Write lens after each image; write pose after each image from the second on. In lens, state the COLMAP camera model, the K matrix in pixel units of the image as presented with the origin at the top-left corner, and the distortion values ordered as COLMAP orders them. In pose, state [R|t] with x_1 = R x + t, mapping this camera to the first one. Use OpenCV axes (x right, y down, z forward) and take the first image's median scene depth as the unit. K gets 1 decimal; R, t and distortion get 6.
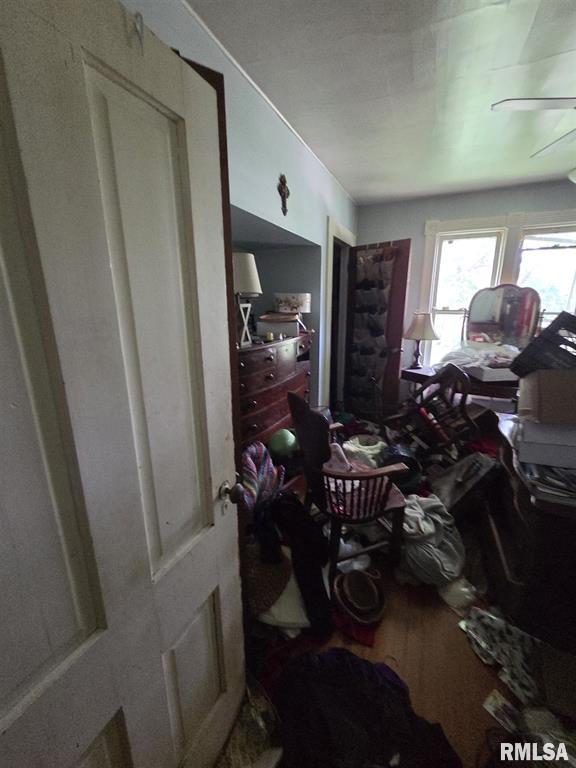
lens RADIAL K [[313.0, 0, 290.2], [0, 313.0, 377.3], [0, 0, 1]] dist [0.002061, 0.000041]
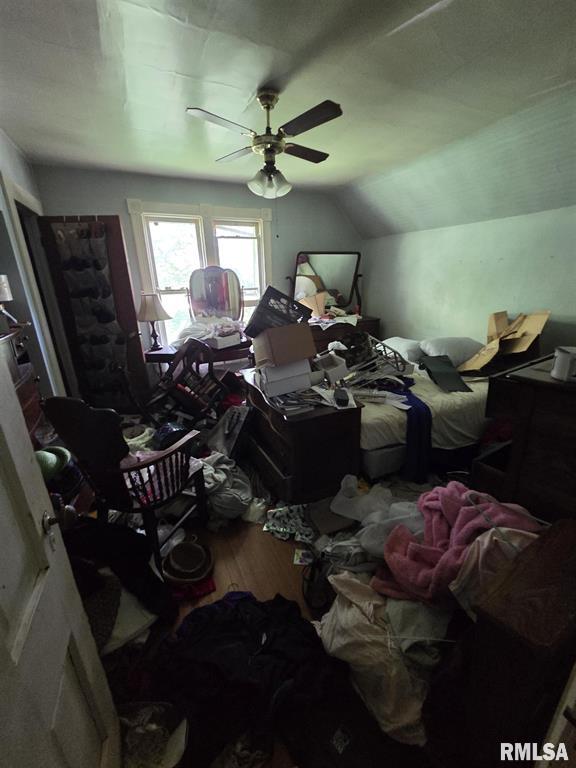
lens RADIAL K [[313.0, 0, 293.8], [0, 313.0, 378.2], [0, 0, 1]] dist [0.002061, 0.000041]
pose [[0.648623, -0.244925, 0.720624, -0.124334], [0.203026, 0.968179, 0.146323, 0.005131], [-0.733531, 0.051397, 0.677709, -0.013171]]
